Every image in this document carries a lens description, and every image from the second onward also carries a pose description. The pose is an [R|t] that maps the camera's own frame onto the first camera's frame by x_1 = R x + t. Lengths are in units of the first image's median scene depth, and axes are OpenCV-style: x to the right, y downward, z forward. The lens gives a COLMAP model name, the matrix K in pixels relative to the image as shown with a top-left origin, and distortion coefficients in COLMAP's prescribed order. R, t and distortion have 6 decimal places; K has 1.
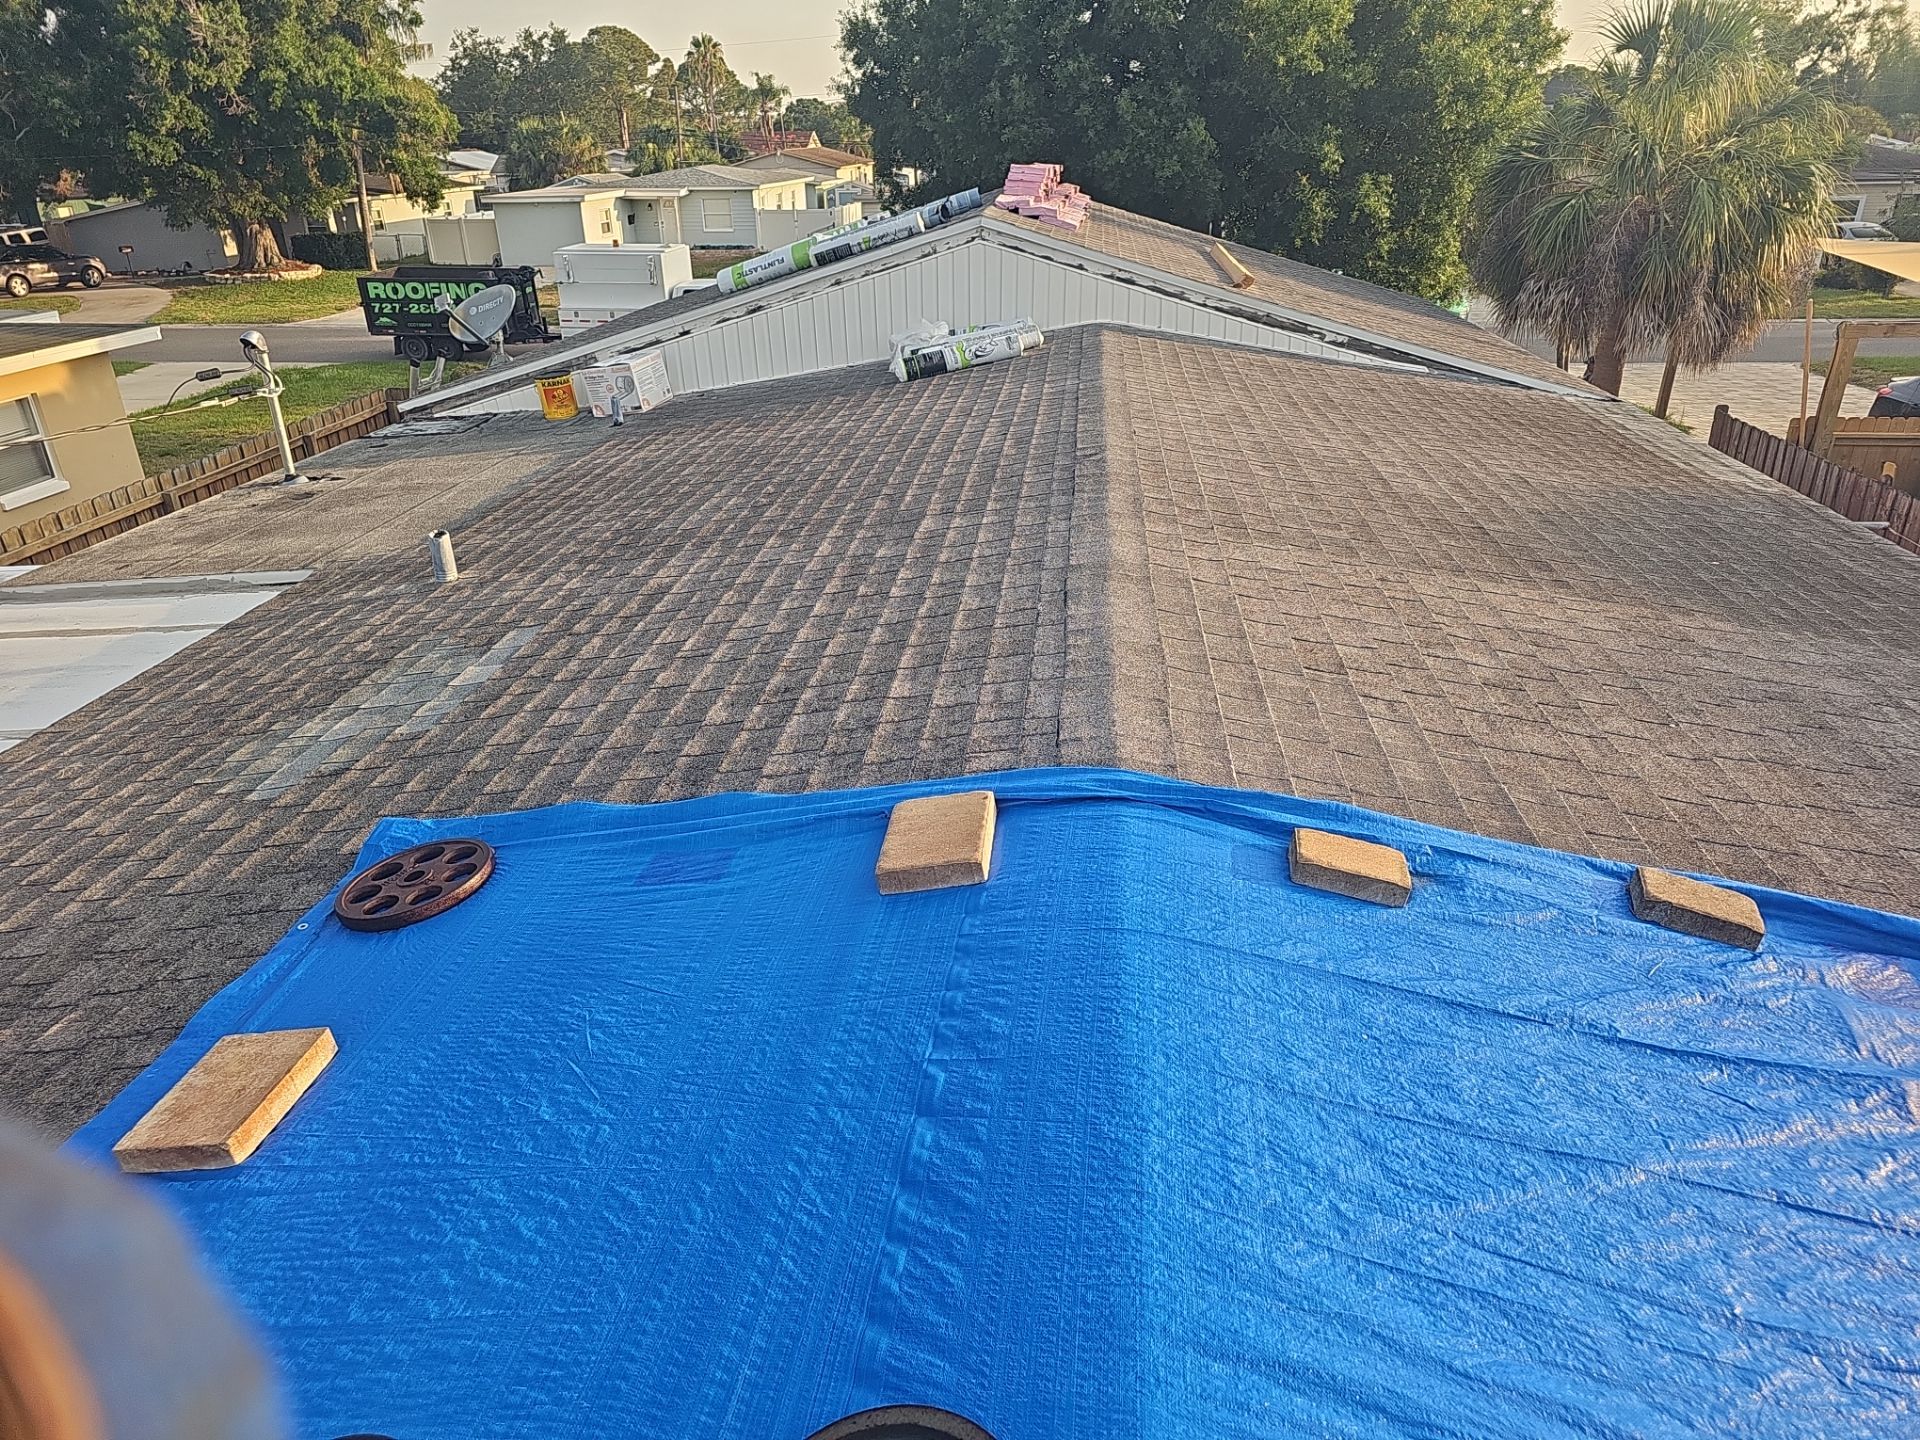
lens RADIAL K [[1188.6, 0, 960.0], [0, 1188.6, 720.0], [0, 0, 1]] dist [0.001842, -0.011415]
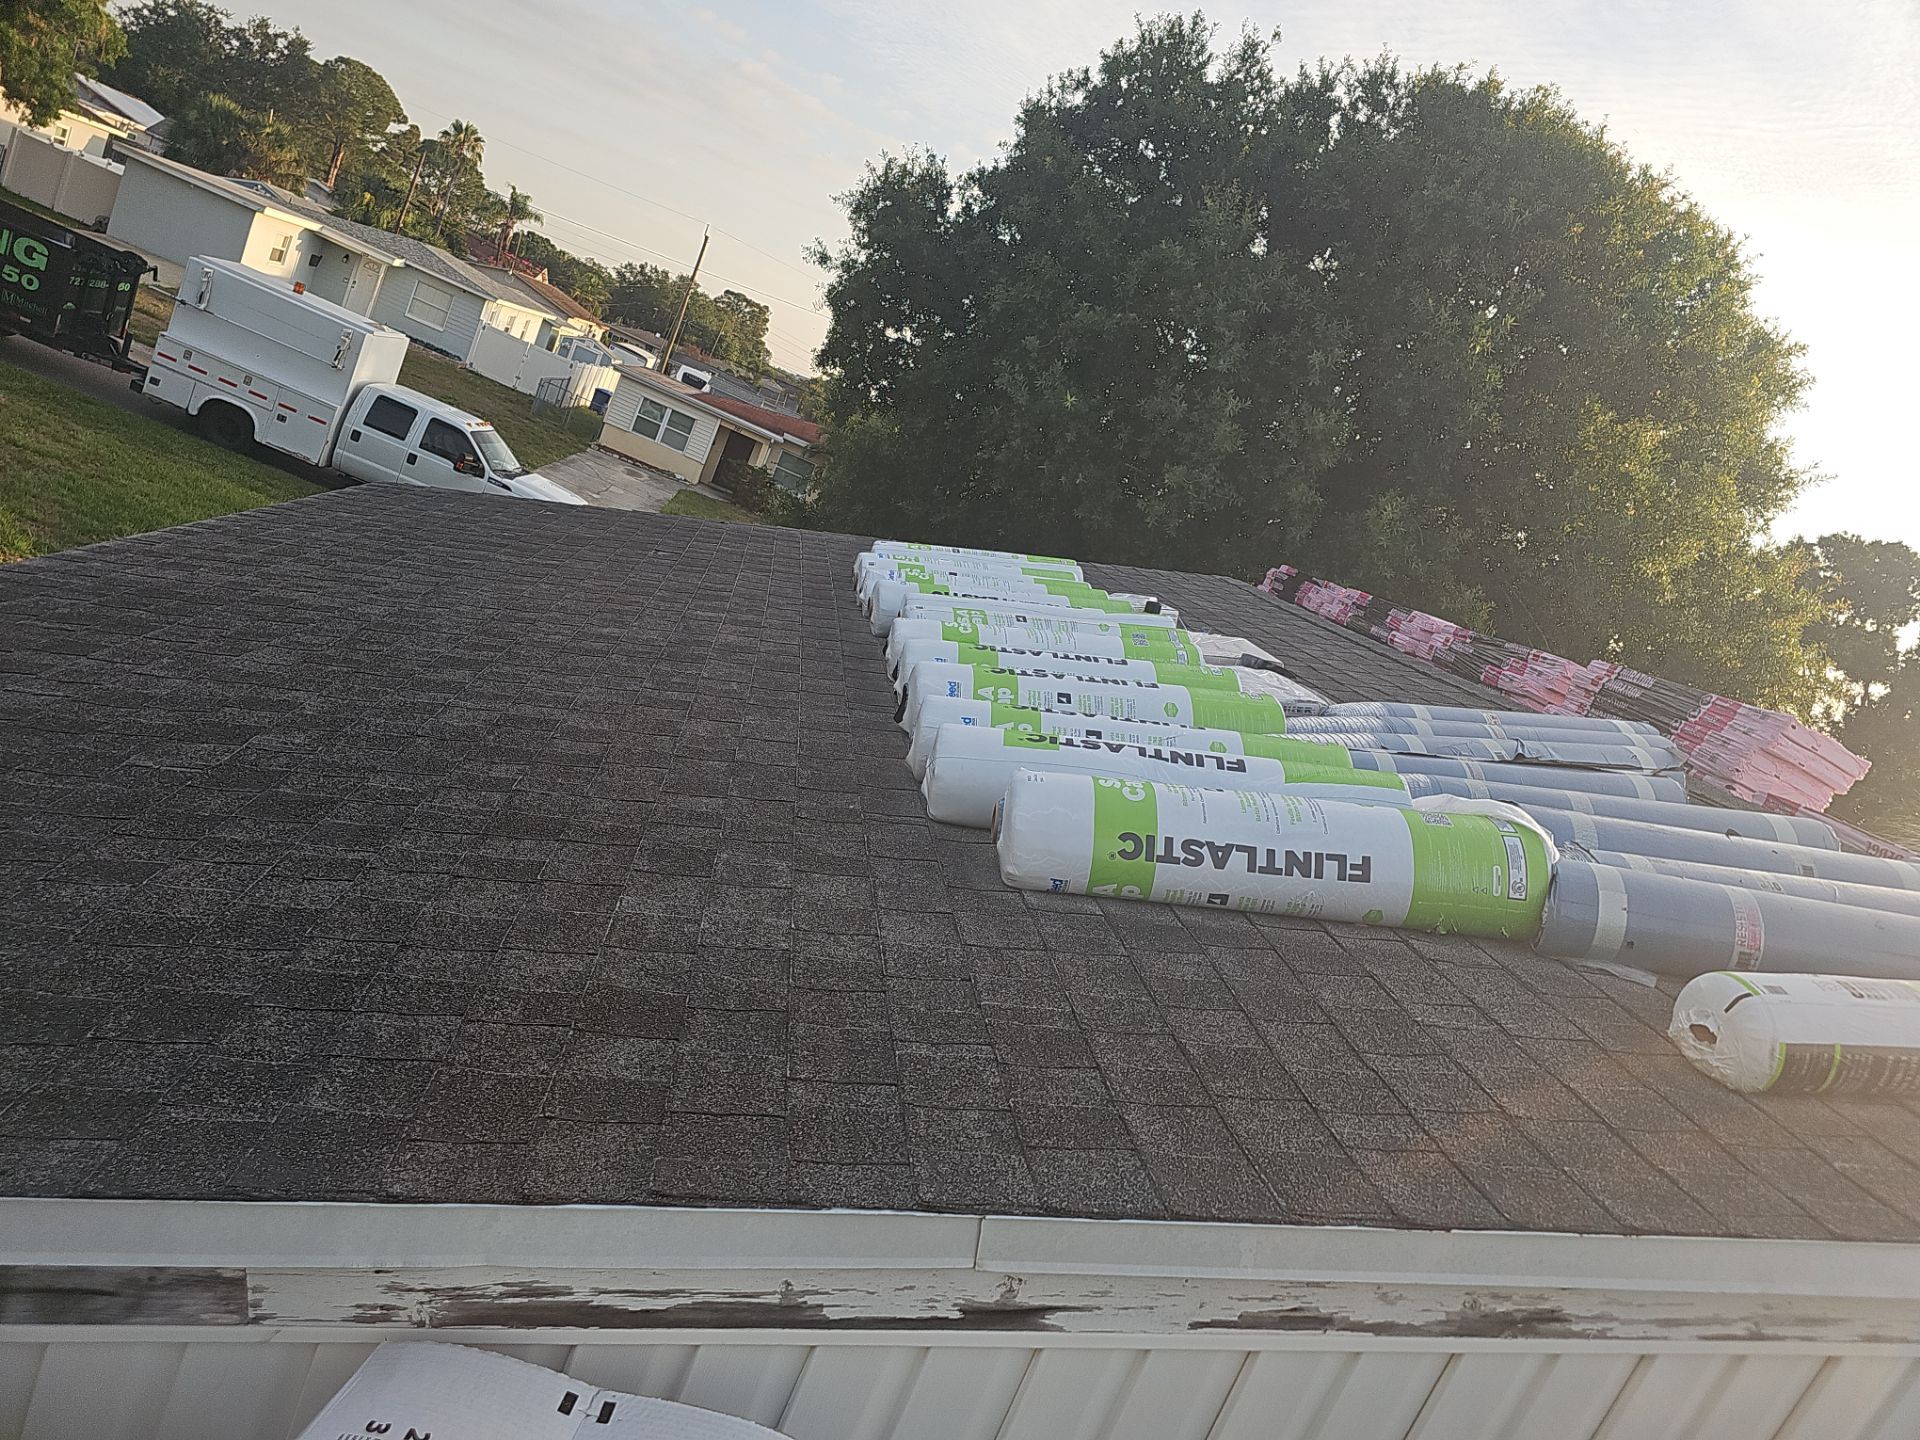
lens RADIAL K [[1188.6, 0, 960.0], [0, 1188.6, 720.0], [0, 0, 1]] dist [0.001842, -0.011415]
pose [[0.880847, 0.340621, 0.328764, -0.040730], [-0.270253, 0.932001, -0.241532, -0.047301], [-0.388679, 0.123904, 0.913004, 0.114685]]
